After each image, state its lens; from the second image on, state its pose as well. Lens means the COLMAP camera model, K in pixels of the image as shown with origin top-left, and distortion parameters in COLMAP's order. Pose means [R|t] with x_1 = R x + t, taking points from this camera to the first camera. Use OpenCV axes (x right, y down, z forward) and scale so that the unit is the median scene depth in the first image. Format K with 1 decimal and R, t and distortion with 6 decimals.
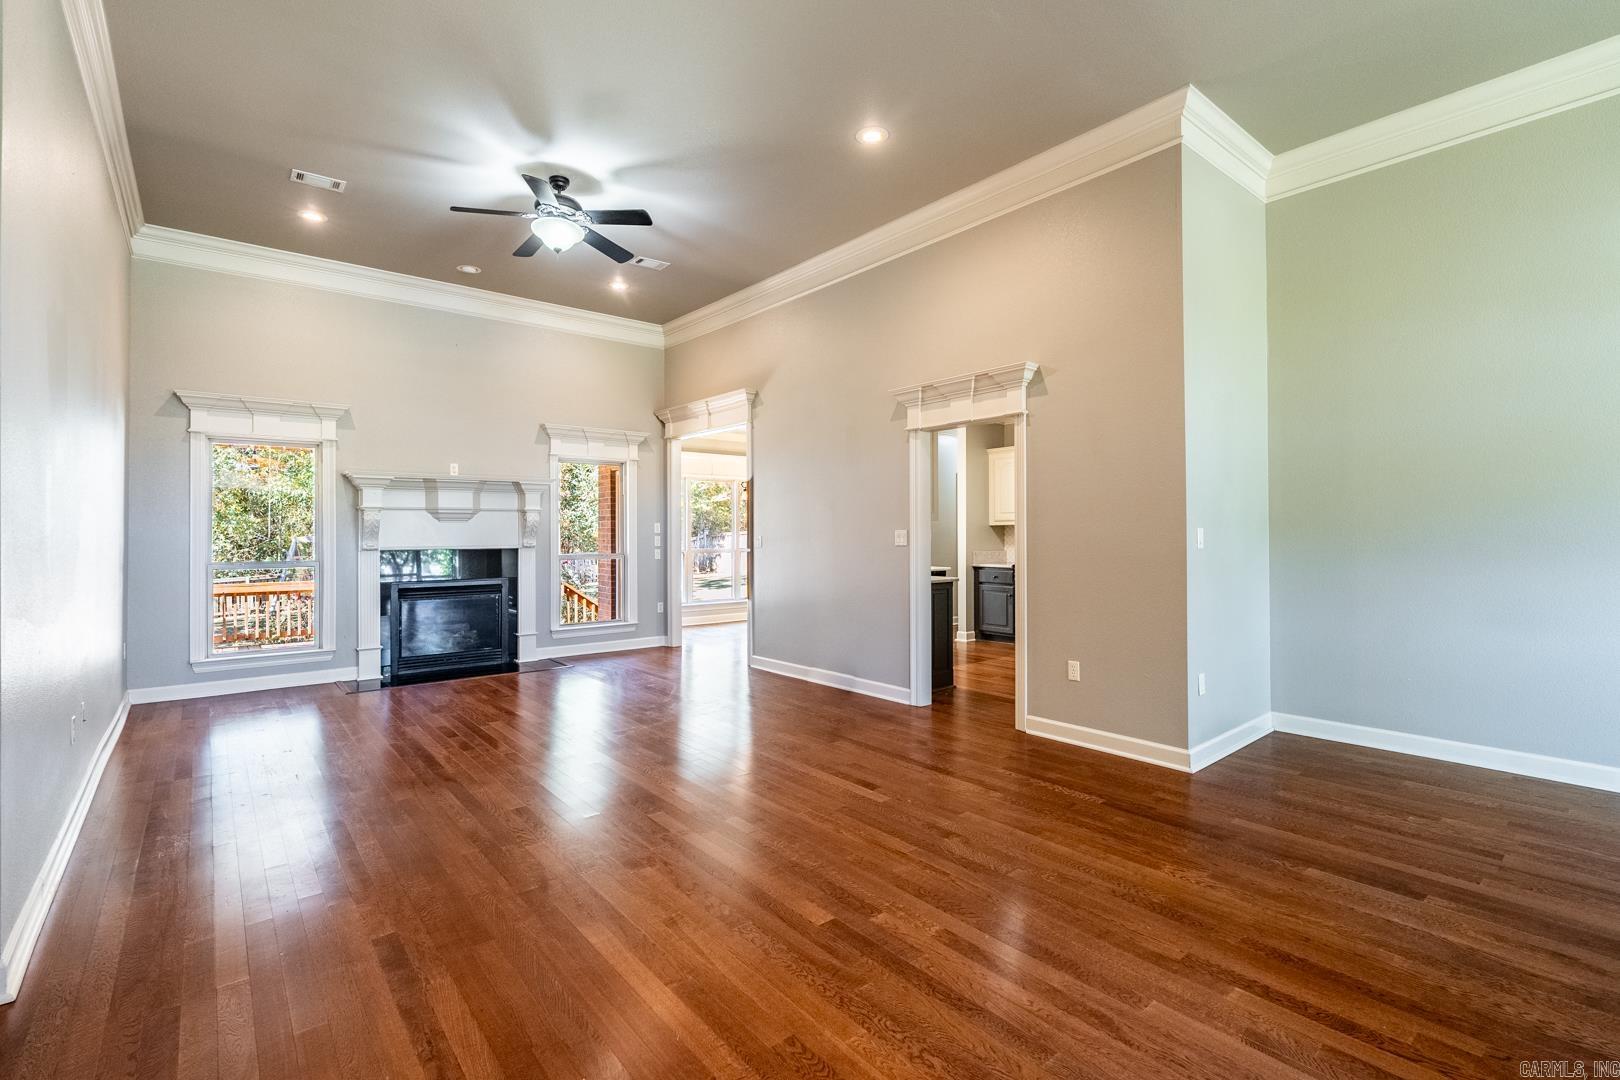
lens RADIAL K [[728.8, 0, 812.5], [0, 728.8, 524.8], [0, 0, 1]] dist [-0.002306, 0.000017]
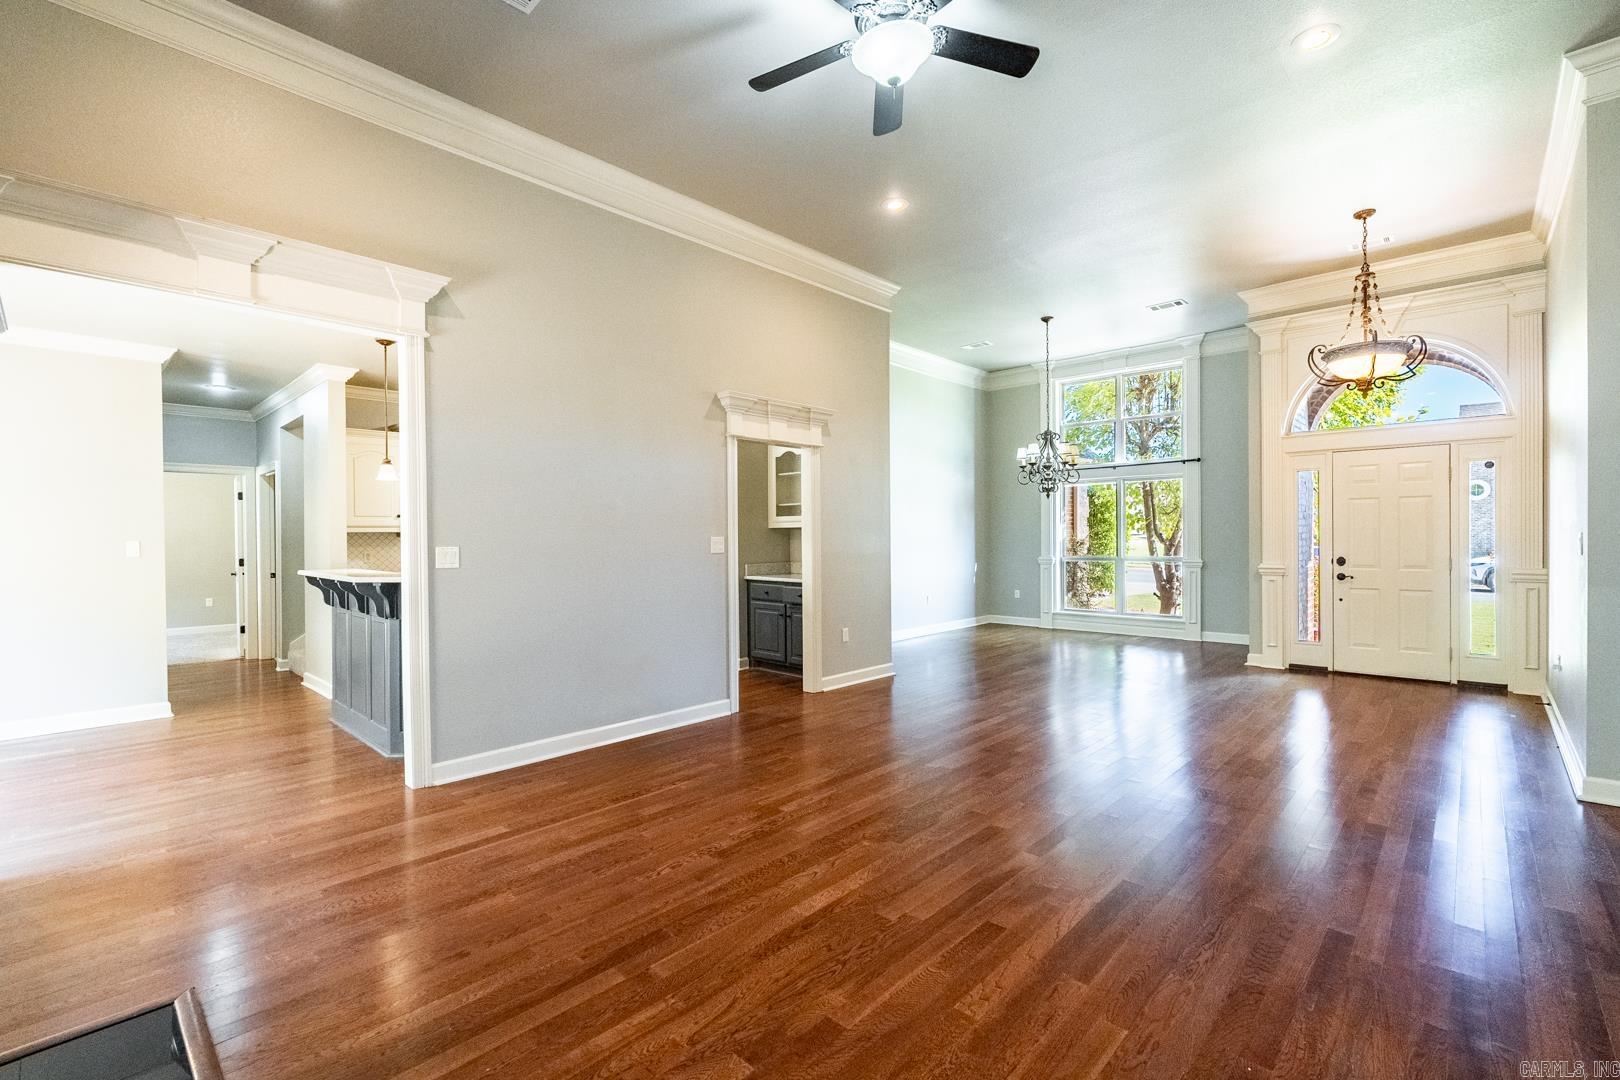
lens RADIAL K [[715.4, 0, 810.0], [0, 715.4, 540.0], [0, 0, 1]] dist [-0.002722, -0.000108]
pose [[-0.118840, 0.000135, 0.992913, -0.689068], [-0.001777, 0.999998, -0.000349, 0.009979], [-0.992912, -0.001806, -0.118840, 0.826047]]
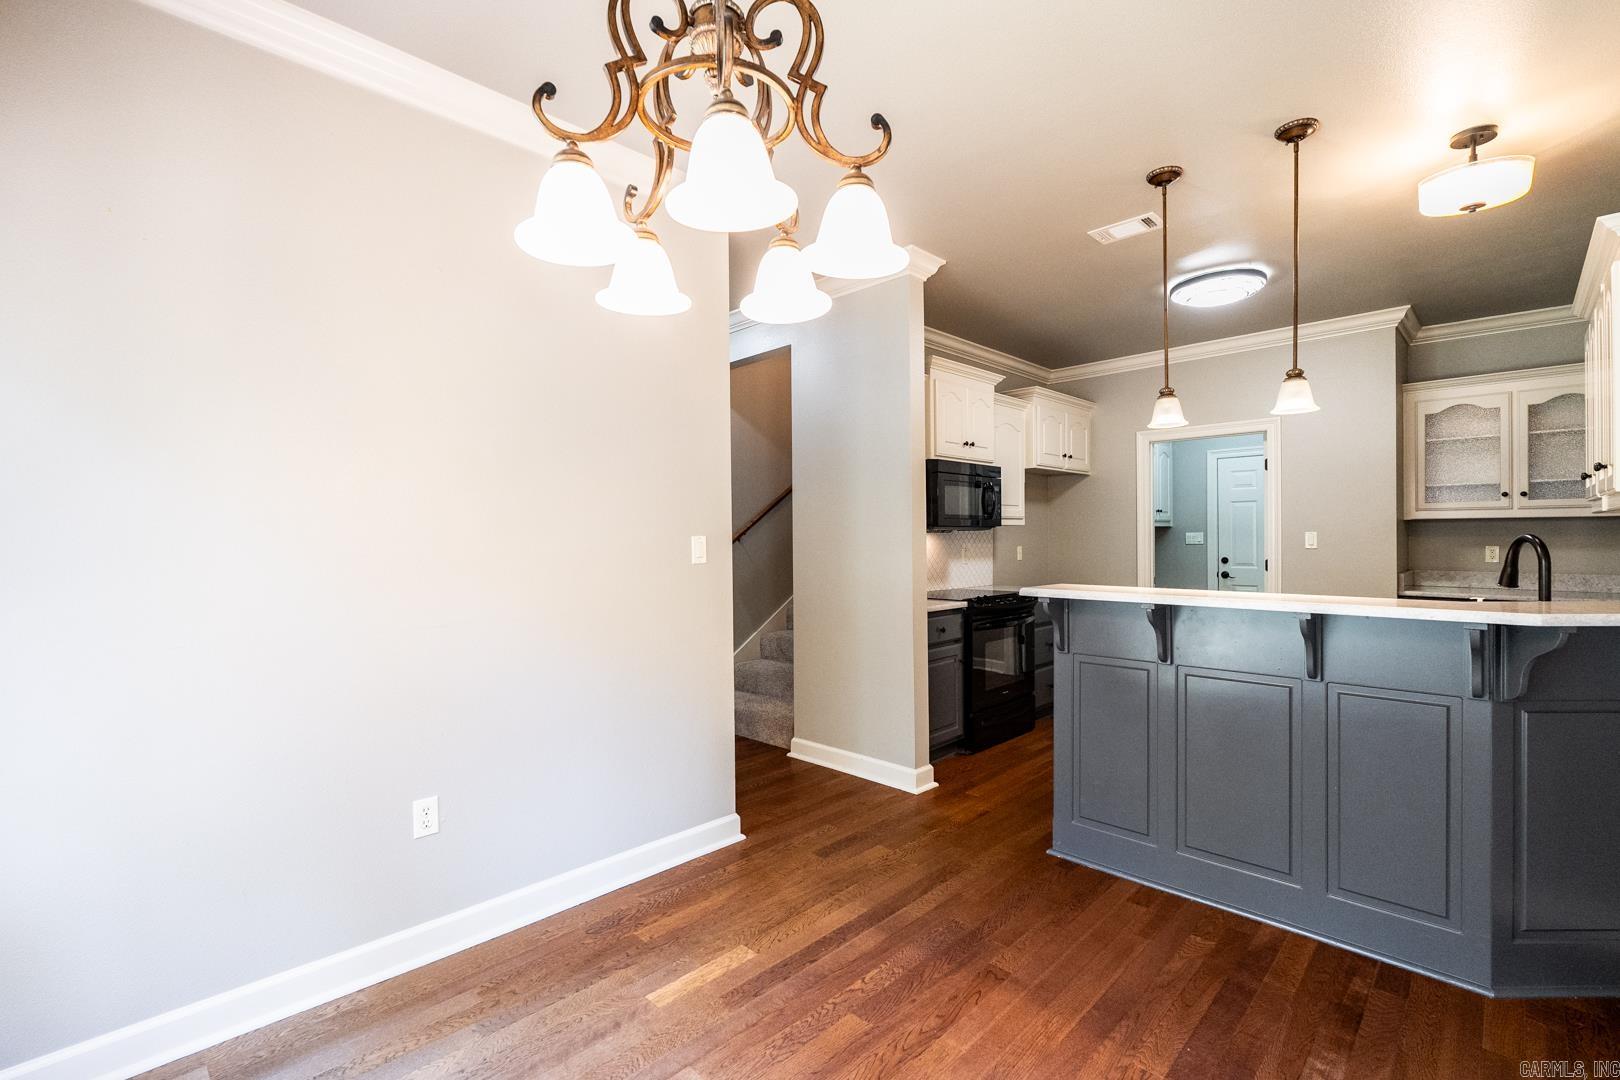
lens RADIAL K [[715.4, 0, 810.0], [0, 715.4, 540.0], [0, 0, 1]] dist [-0.002722, -0.000108]
pose [[-0.089350, 0.002580, 0.995997, -0.276520], [-0.003251, 0.999991, -0.002882, 0.016340], [-0.995995, -0.003495, -0.089341, 1.438284]]
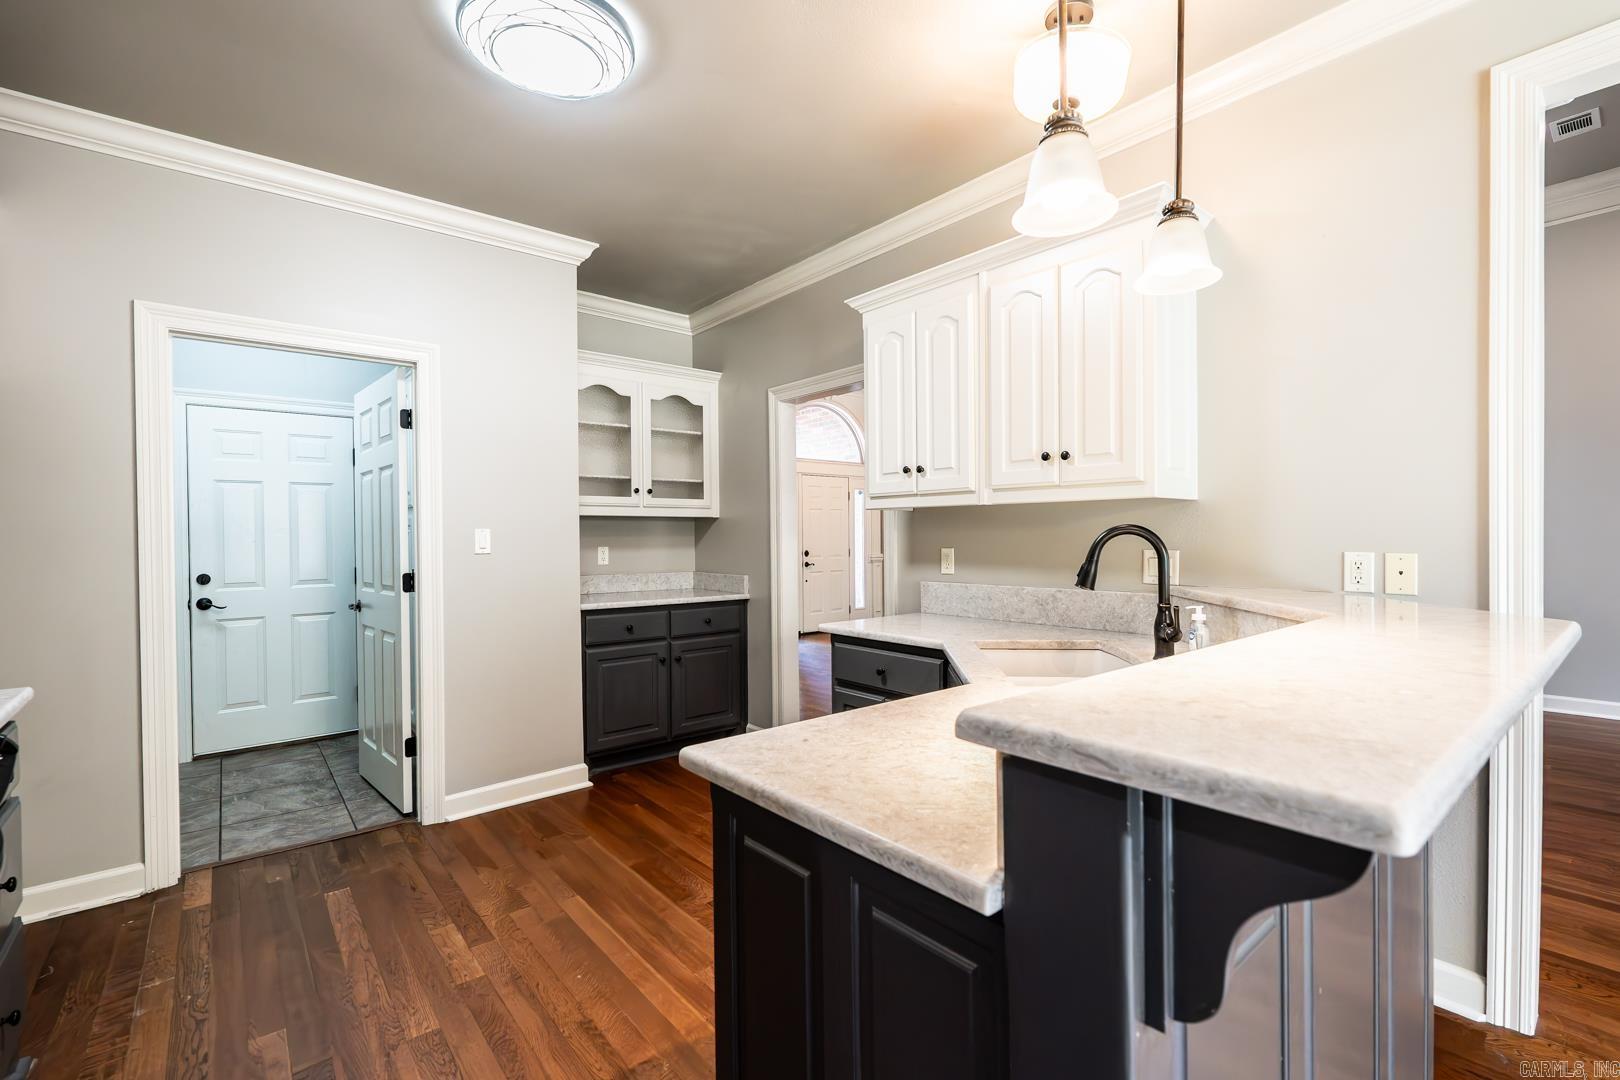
lens RADIAL K [[709.5, 0, 806.9], [0, 709.5, 538.9], [0, 0, 1]] dist [-0.003321, -0.000232]
pose [[-0.999899, 0.012677, 0.006355, 0.189111], [0.012650, 0.999911, -0.004336, 0.016053], [-0.006409, -0.004255, -0.999970, 1.341055]]
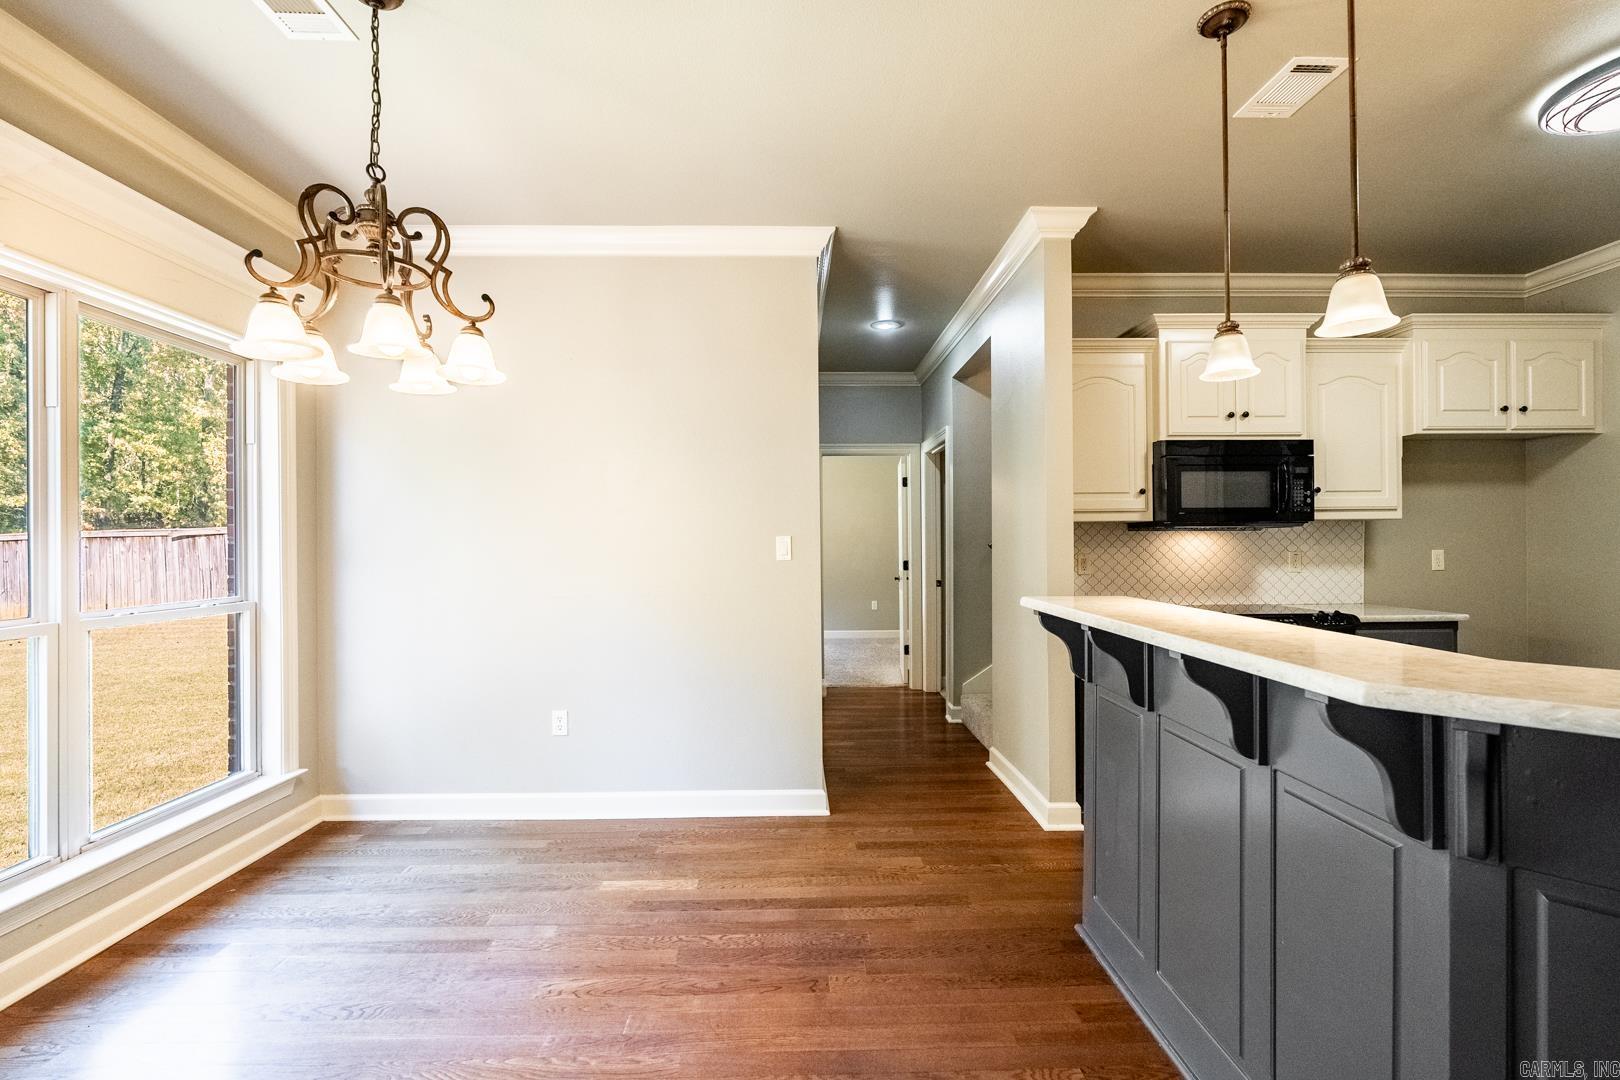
lens RADIAL K [[709.5, 0, 806.9], [0, 709.5, 538.9], [0, 0, 1]] dist [-0.003321, -0.000232]
pose [[0.625182, 0.003452, 0.780471, -0.210456], [-0.005088, 0.999987, -0.000348, 0.014697], [-0.780462, -0.003754, 0.625192, 1.140126]]
